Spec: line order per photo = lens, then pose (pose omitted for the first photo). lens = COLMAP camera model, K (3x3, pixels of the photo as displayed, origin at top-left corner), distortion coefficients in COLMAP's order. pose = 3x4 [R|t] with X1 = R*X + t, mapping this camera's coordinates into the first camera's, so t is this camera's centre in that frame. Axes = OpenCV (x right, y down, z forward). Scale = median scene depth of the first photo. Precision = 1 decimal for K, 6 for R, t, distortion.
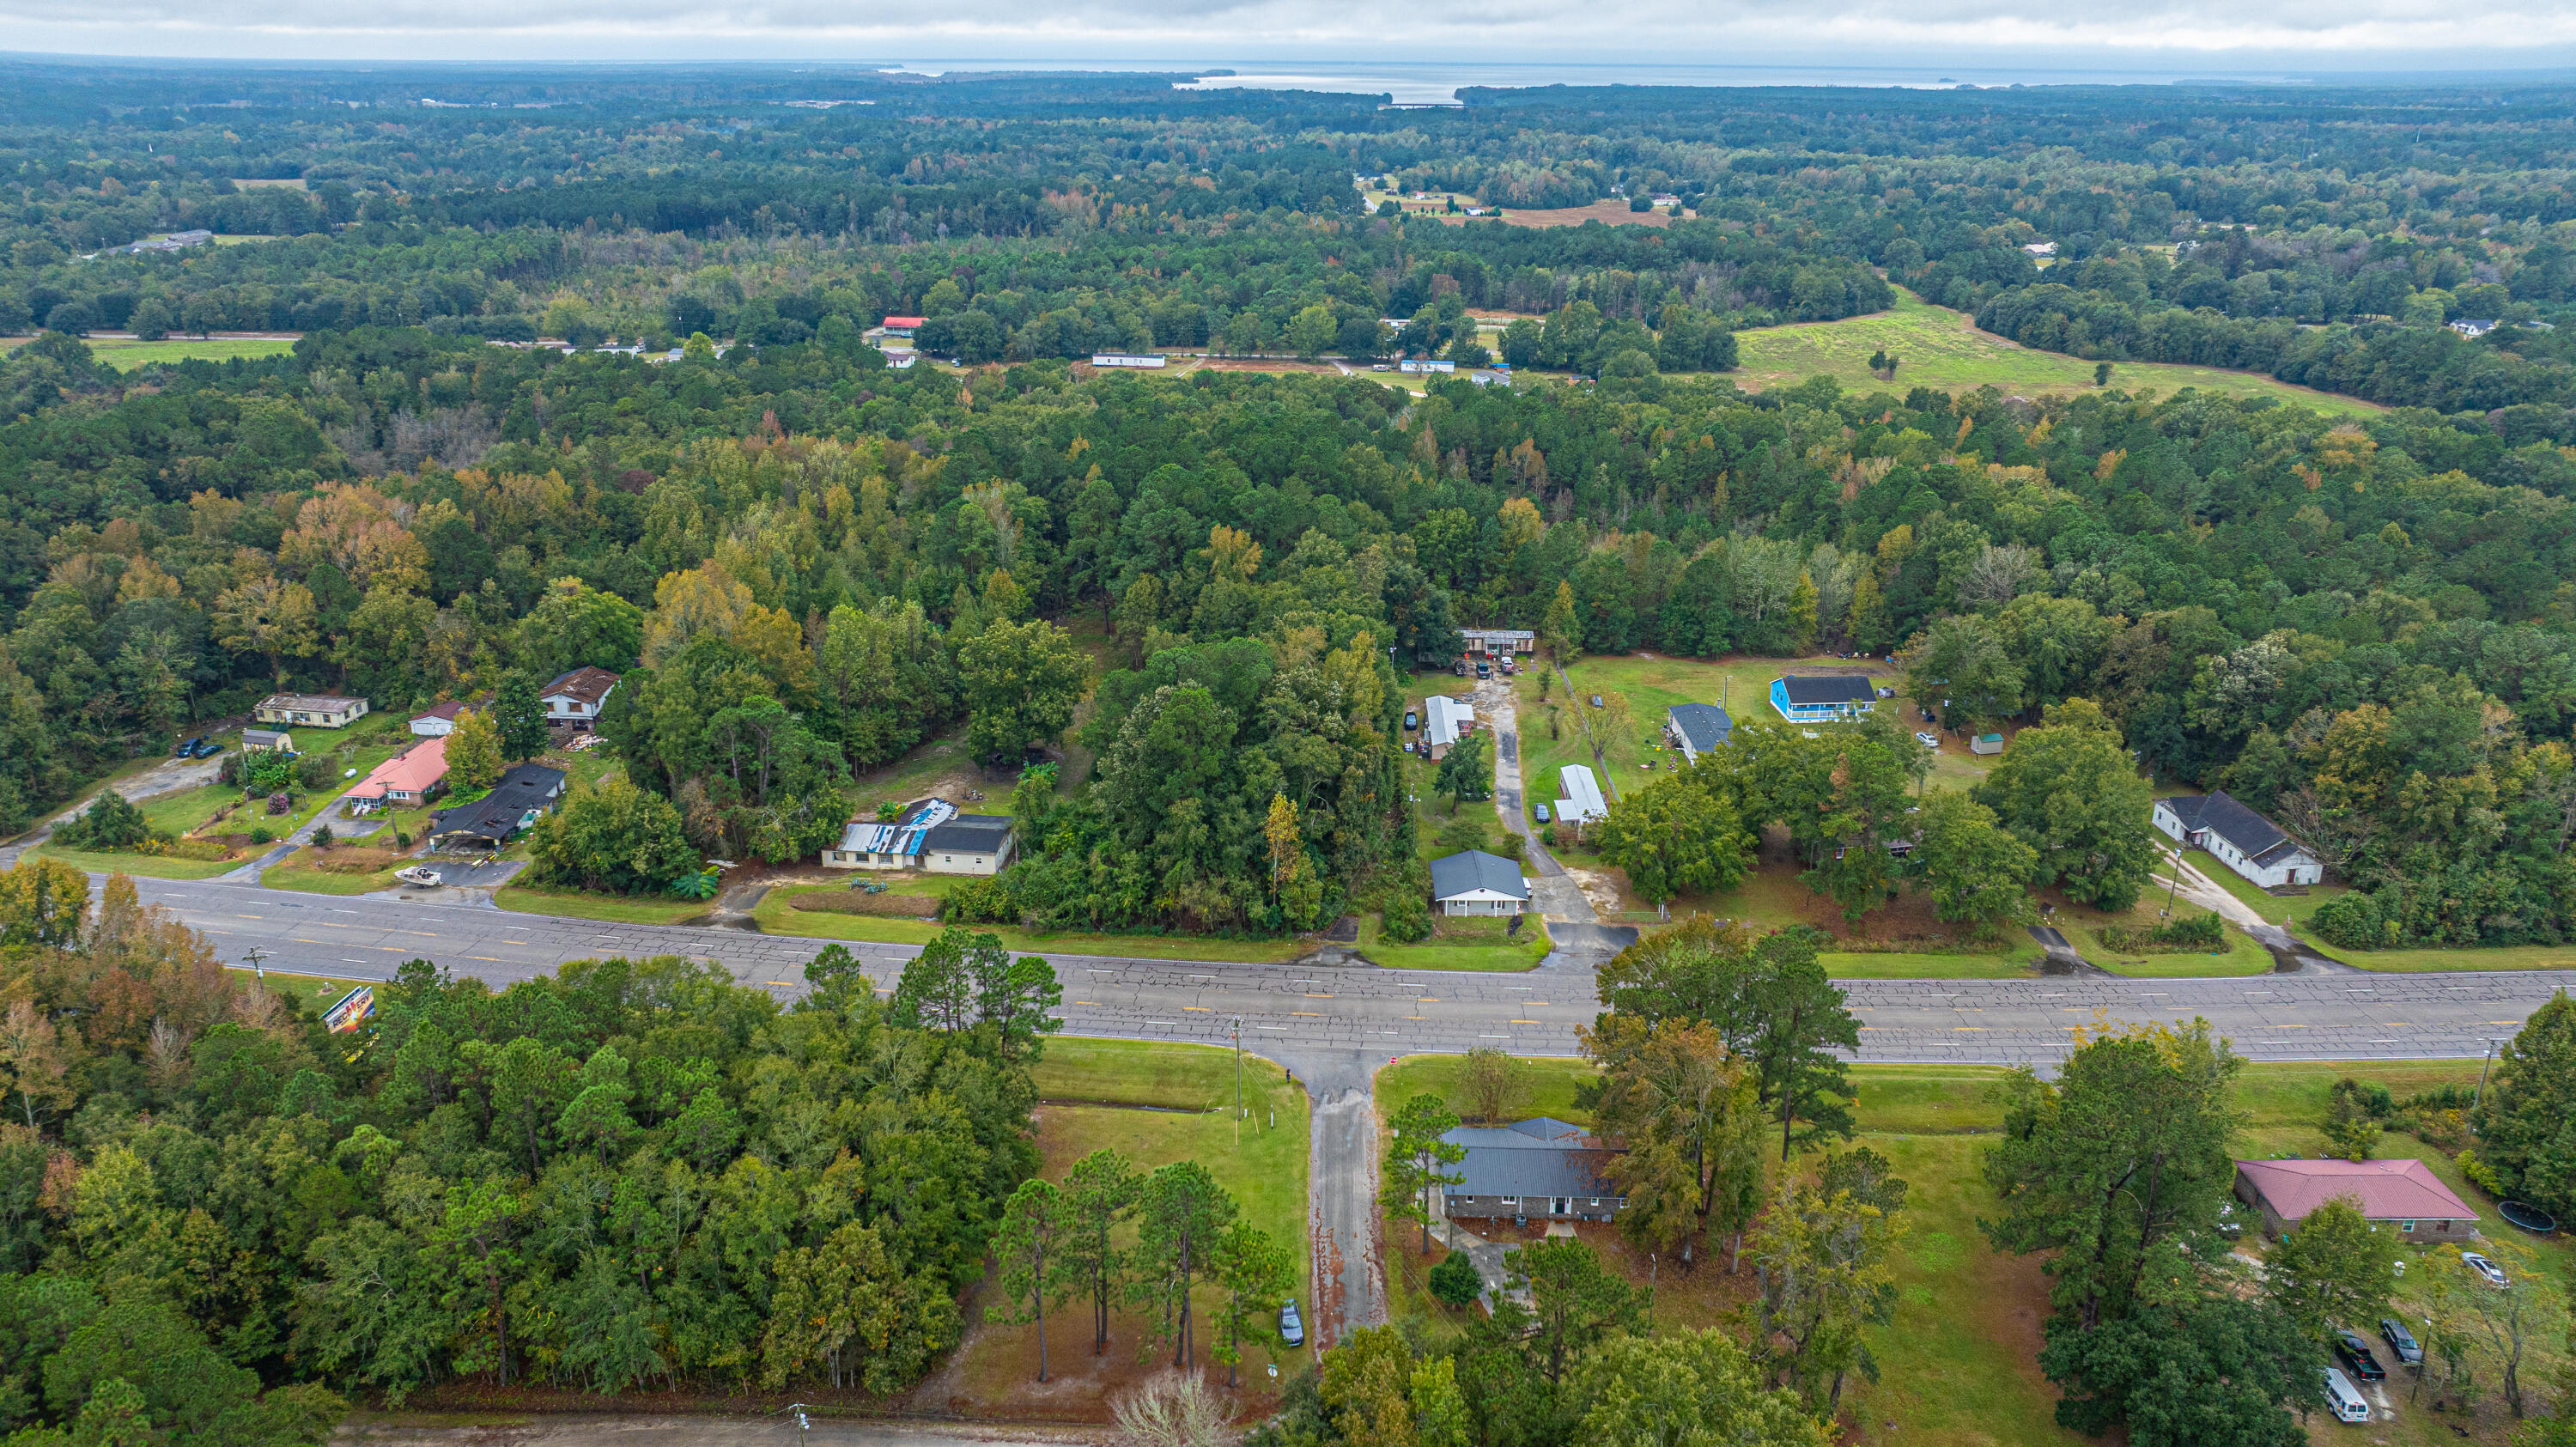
lens RADIAL K [[1802.1, 0, 1299.6], [0, 1802.1, 727.3], [0, 0, 1]] dist [-0.016429, -0.003986]
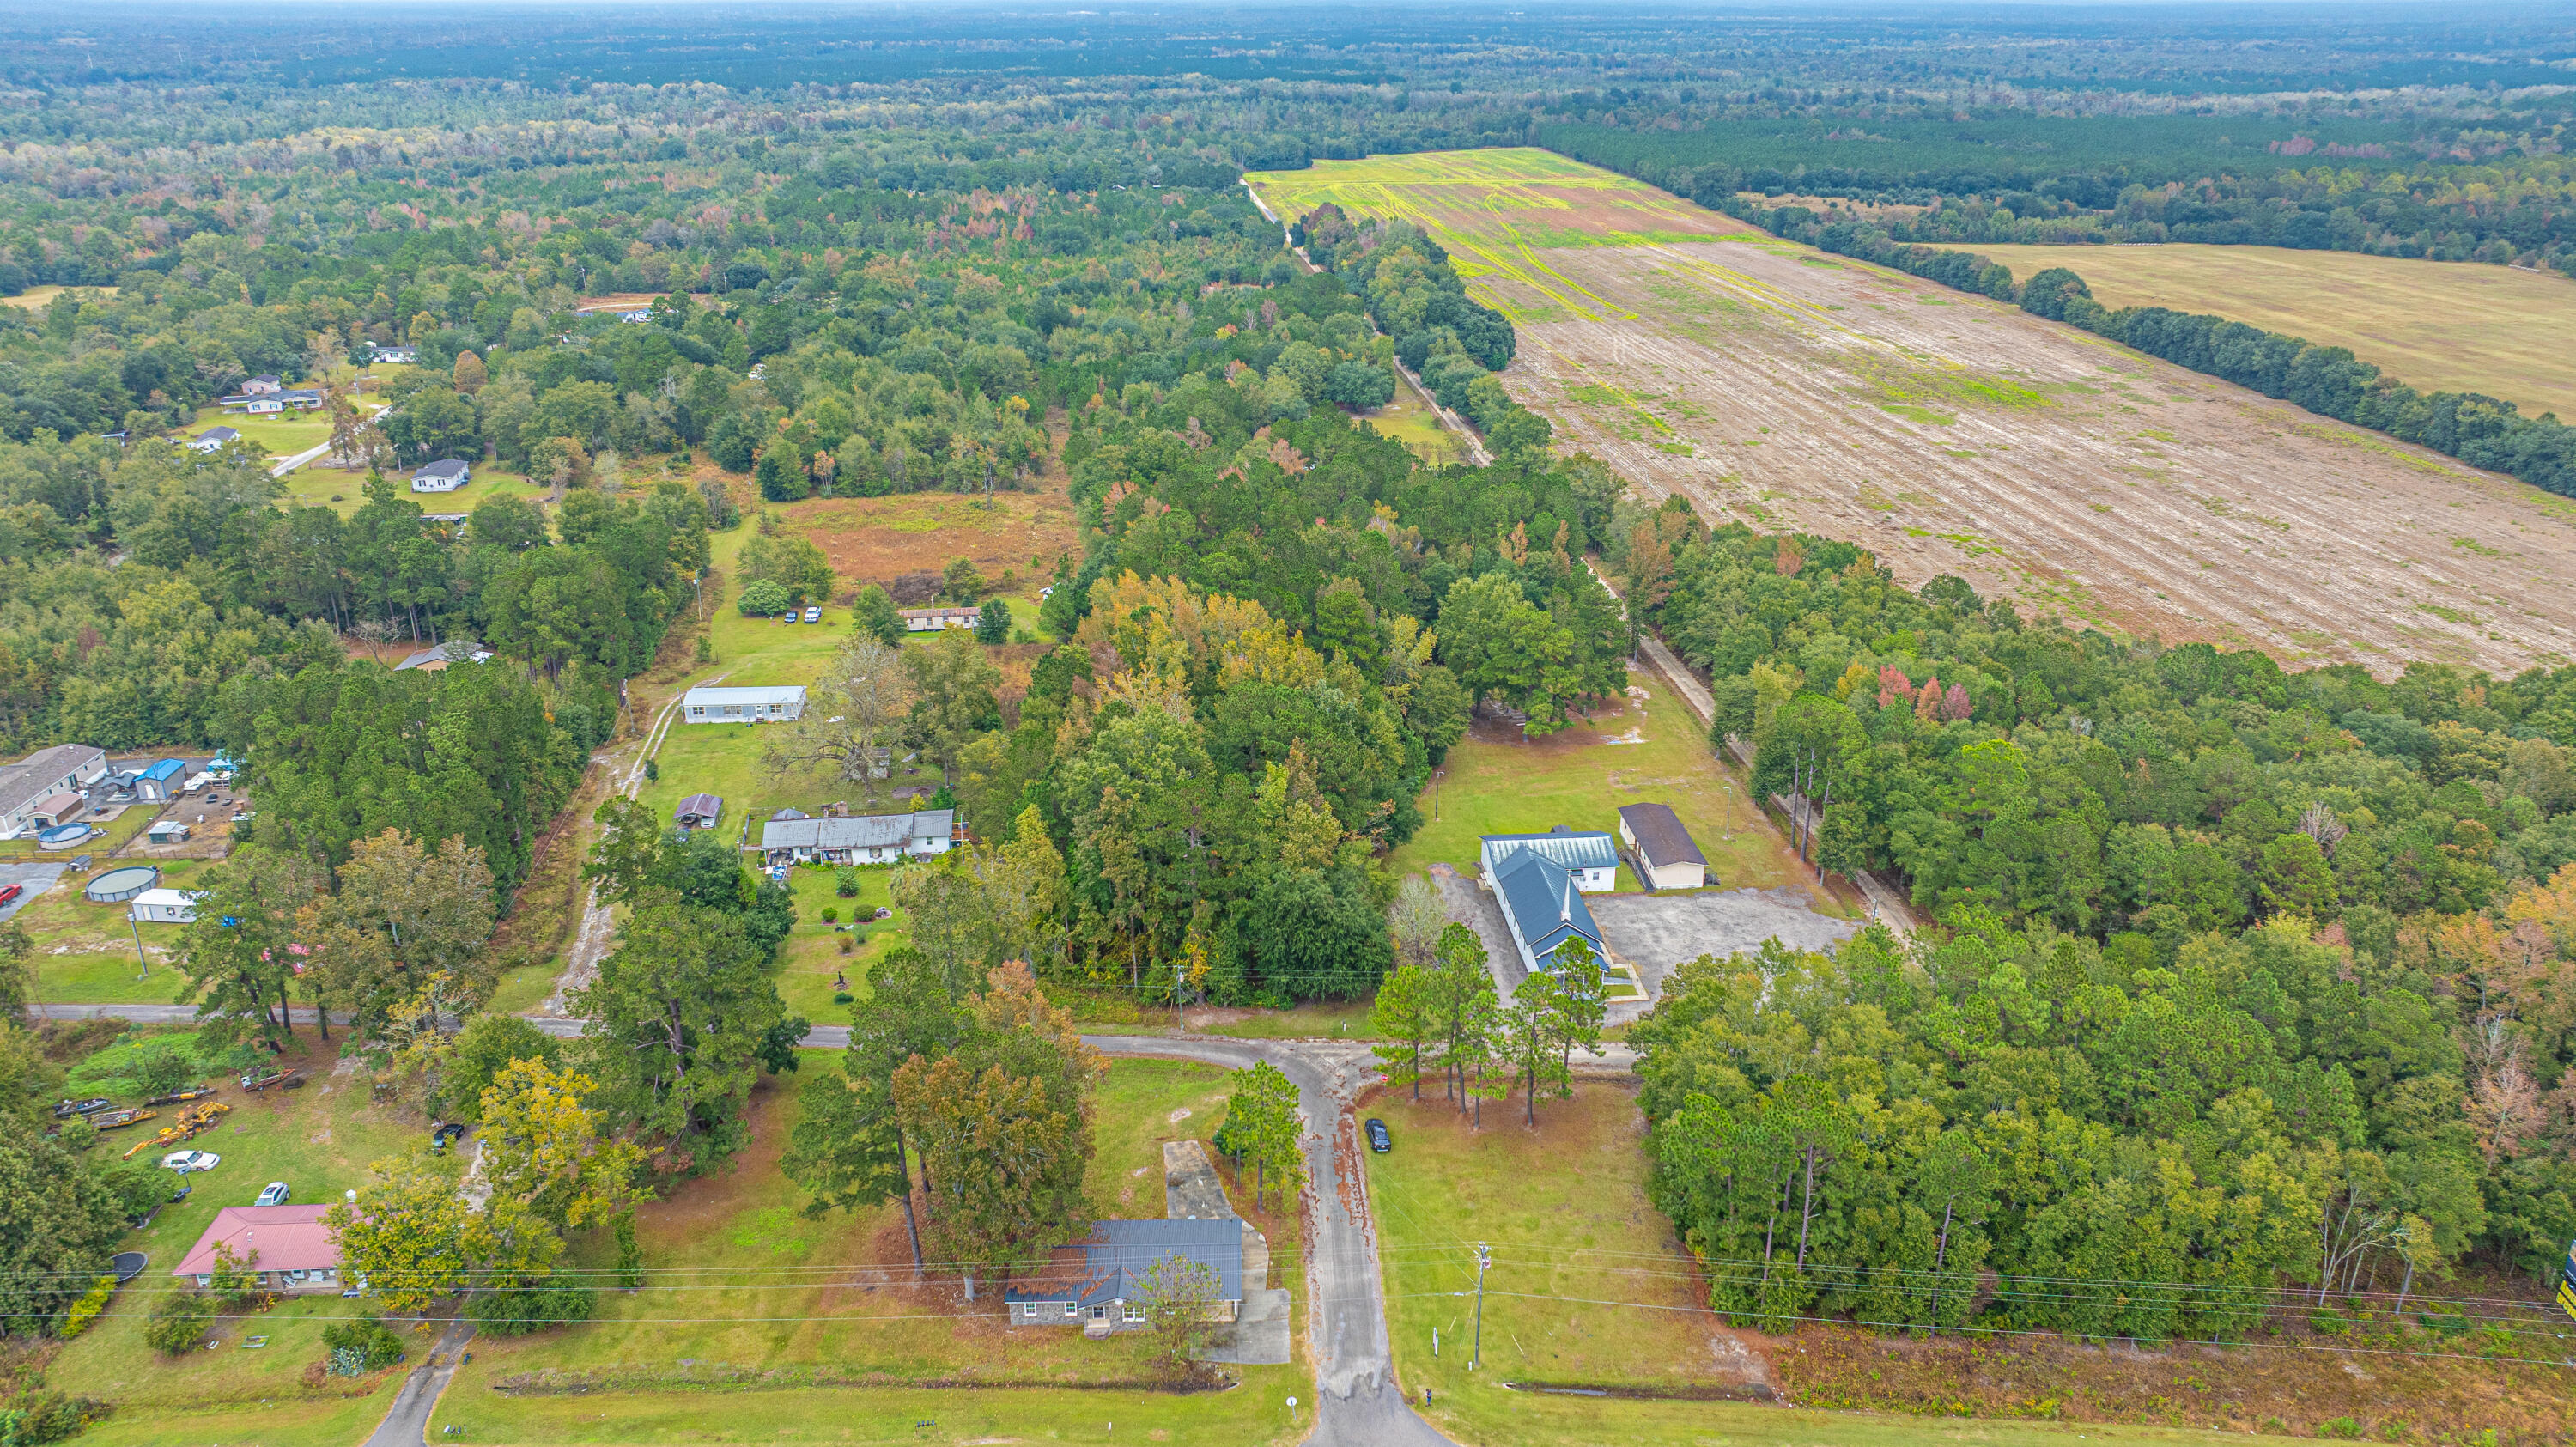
lens RADIAL K [[1810.6, 0, 1298.4], [0, 1810.6, 712.9], [0, 0, 1]] dist [-0.019565, 0.005103]
pose [[-0.998266, 0.017242, -0.056282, 0.068360], [-0.025150, 0.739547, 0.672635, -0.422199], [0.053221, 0.672884, -0.737831, 1.059598]]
